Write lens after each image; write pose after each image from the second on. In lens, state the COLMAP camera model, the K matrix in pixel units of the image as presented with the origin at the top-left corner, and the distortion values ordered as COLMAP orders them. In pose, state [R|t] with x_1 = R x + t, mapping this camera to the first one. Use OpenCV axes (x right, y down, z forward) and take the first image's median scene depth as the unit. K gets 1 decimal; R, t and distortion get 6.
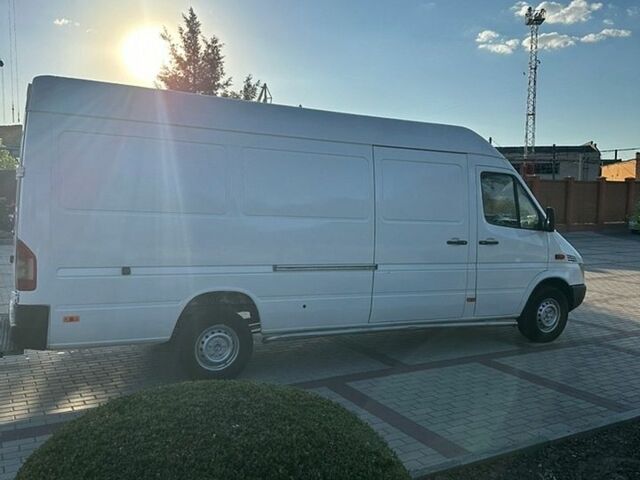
lens RADIAL K [[592.6, 0, 320.0], [0, 592.6, 240.0], [0, 0, 1]] dist [0.149548, -0.313108]
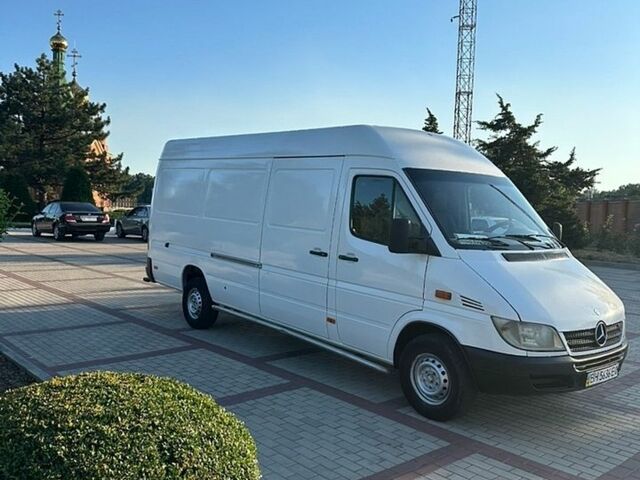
lens RADIAL K [[592.6, 0, 320.0], [0, 592.6, 240.0], [0, 0, 1]] dist [0.149548, -0.313108]
pose [[0.222292, 0.041826, -0.974083, 1.103142], [-0.110332, 0.993741, 0.017492, -0.031952], [0.968717, 0.103585, 0.225516, 0.778239]]
